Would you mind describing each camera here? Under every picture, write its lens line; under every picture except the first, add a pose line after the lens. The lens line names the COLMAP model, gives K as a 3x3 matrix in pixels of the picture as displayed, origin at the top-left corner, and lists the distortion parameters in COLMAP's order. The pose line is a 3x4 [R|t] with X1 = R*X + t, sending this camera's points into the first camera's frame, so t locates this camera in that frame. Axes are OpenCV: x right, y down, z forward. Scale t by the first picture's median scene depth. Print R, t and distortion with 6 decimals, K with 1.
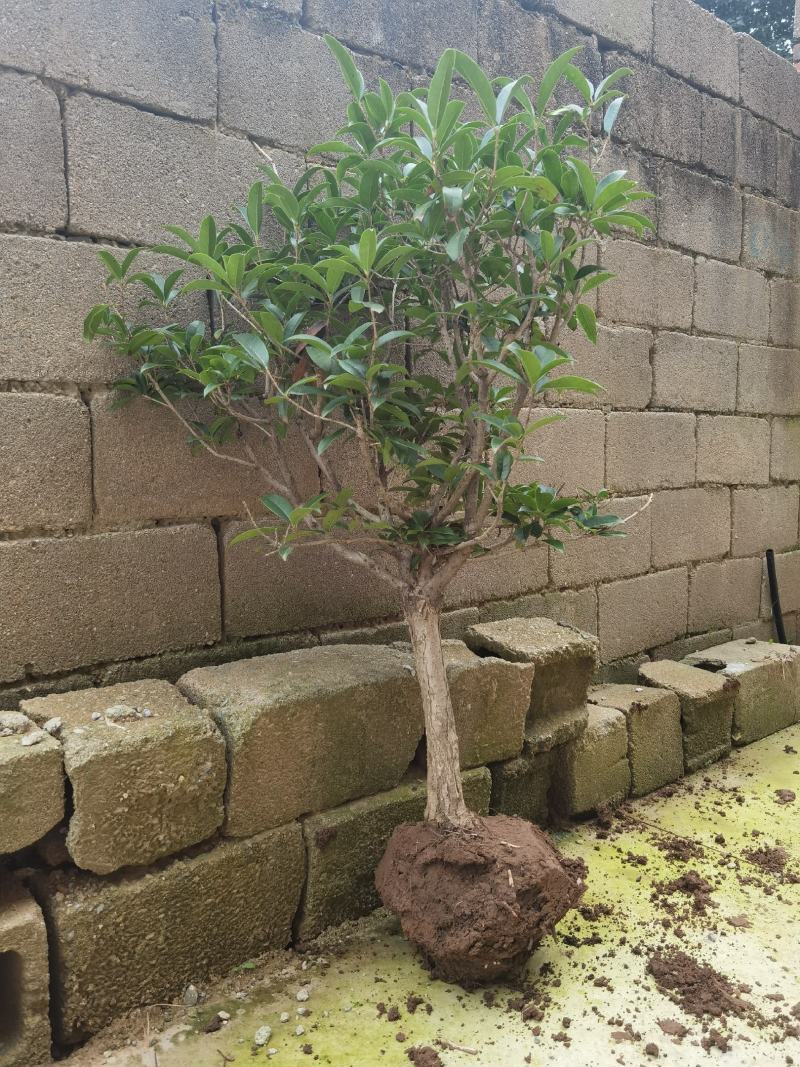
lens RADIAL K [[841.0, 0, 397.4], [0, 841.0, 533.5], [0, 0, 1]] dist [0.037223, -0.045261]
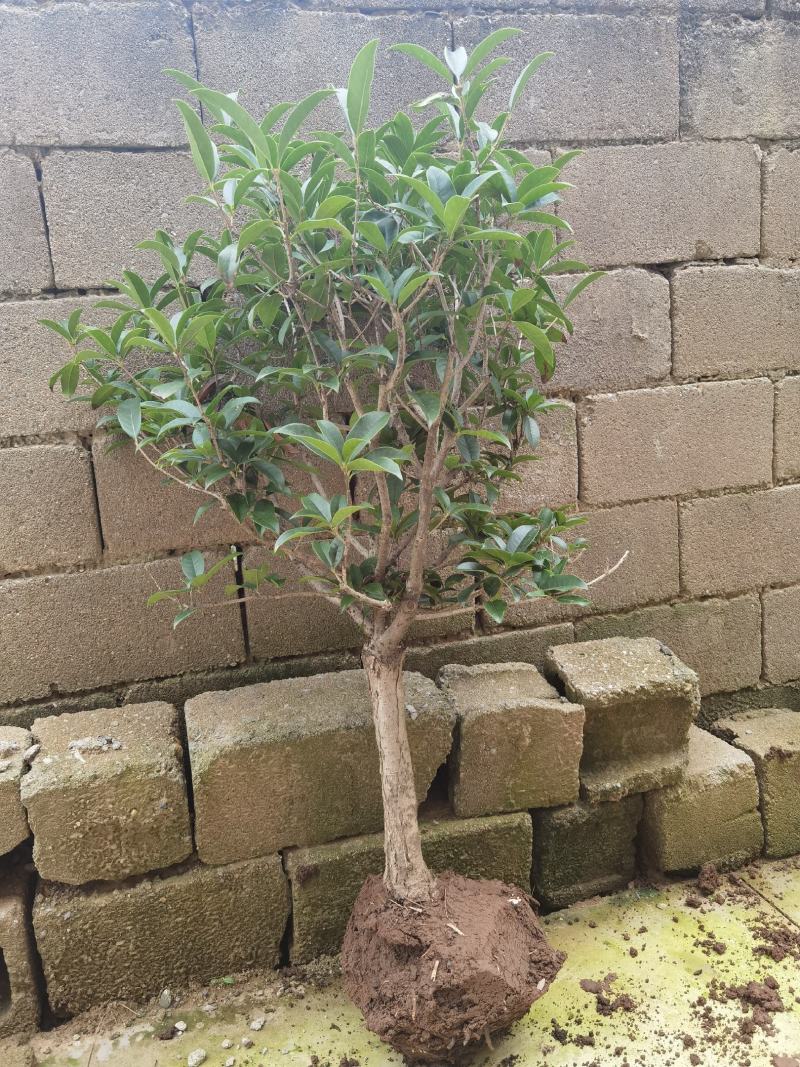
lens RADIAL K [[841.0, 0, 408.8], [0, 841.0, 530.2], [0, 0, 1]] dist [0.037223, -0.045261]
pose [[0.902614, 0.027851, -0.429549, 0.449748], [0.021522, 0.993737, 0.109656, -0.155174], [0.429913, -0.108222, 0.896361, 0.197270]]
